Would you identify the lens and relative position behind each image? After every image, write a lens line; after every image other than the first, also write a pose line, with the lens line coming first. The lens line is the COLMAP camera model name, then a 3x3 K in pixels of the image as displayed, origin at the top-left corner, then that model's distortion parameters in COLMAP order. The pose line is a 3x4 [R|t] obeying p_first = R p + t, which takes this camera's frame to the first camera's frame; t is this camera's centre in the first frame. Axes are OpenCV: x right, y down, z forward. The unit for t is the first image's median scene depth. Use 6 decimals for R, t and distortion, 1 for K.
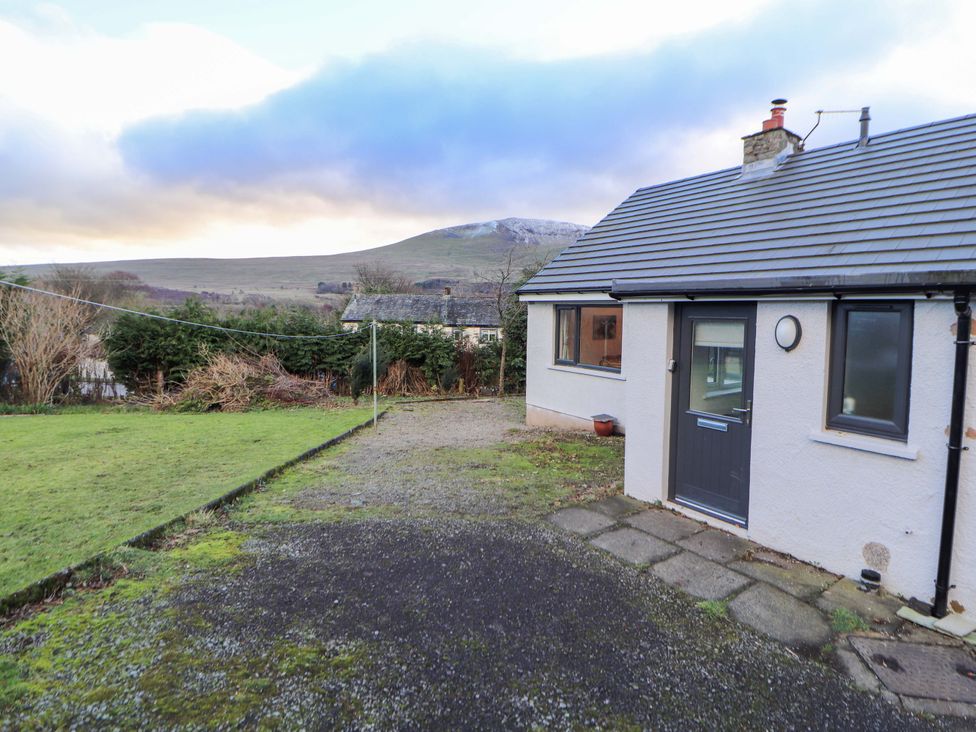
lens RADIAL K [[513.3, 0, 512.3], [0, 513.3, 342.4], [0, 0, 1]] dist [-0.000161, -0.010972]
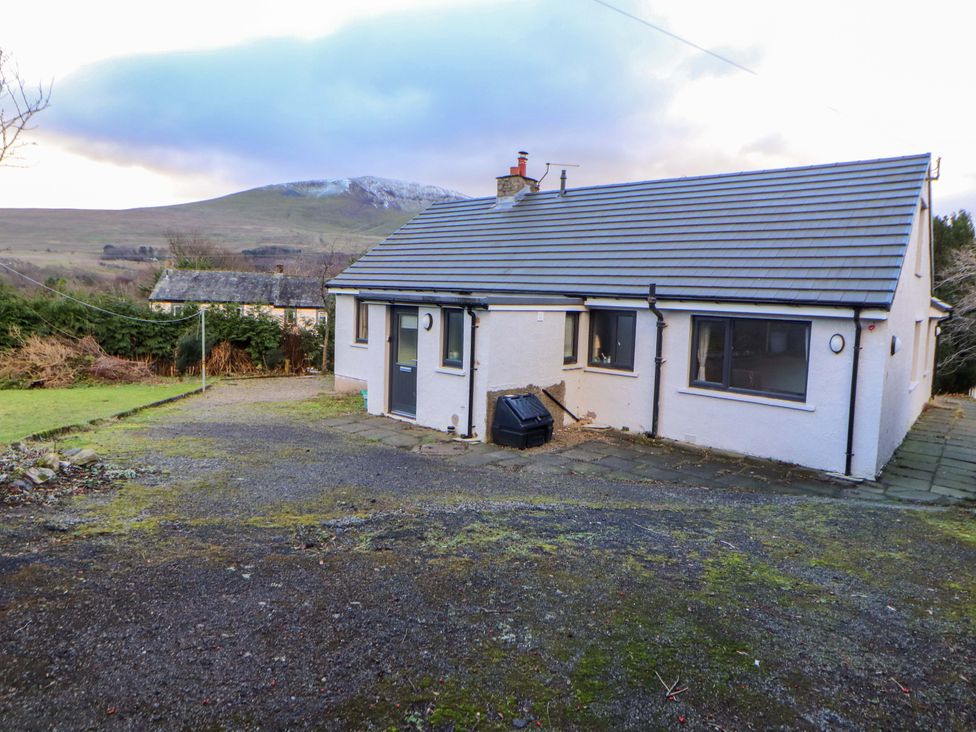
lens RADIAL K [[603.6, 0, 523.3], [0, 603.6, 325.3], [0, 0, 1]] dist [0.002707, 0.001467]
pose [[0.969432, 0.002783, 0.245343, 0.086755], [-0.002778, 0.999996, -0.000365, -0.001161], [-0.245343, -0.000327, 0.969436, -0.425776]]
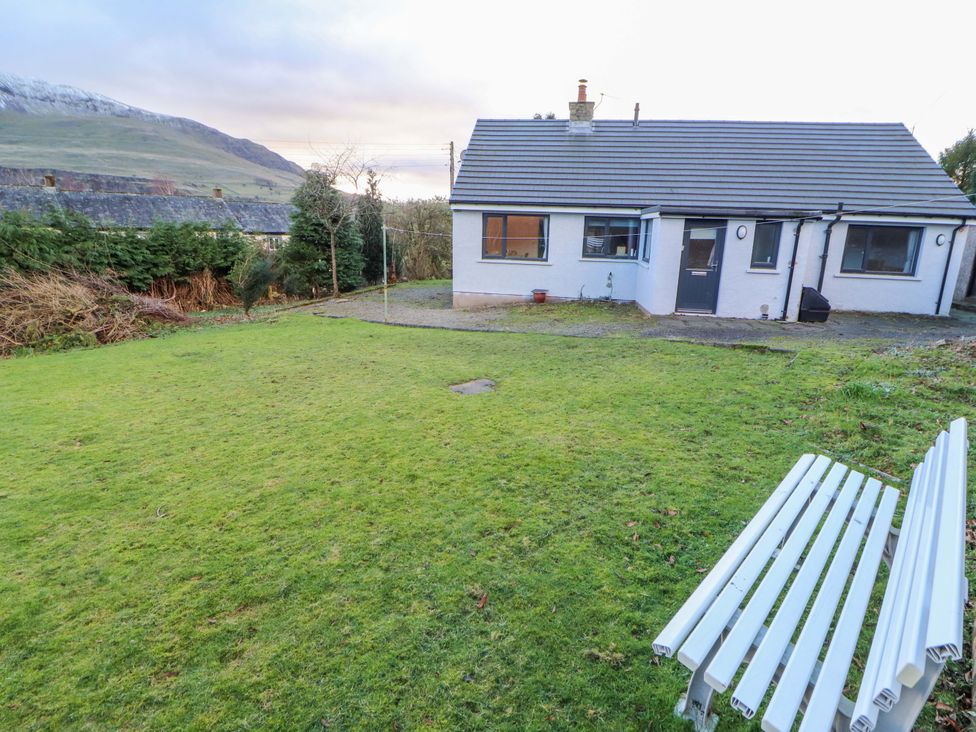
lens RADIAL K [[513.3, 0, 512.3], [0, 513.3, 342.4], [0, 0, 1]] dist [-0.000161, -0.010972]
pose [[0.690388, -0.161317, 0.705224, -0.613110], [0.026443, 0.979797, 0.198237, -0.005006], [-0.722956, -0.118212, 0.680706, 0.001414]]
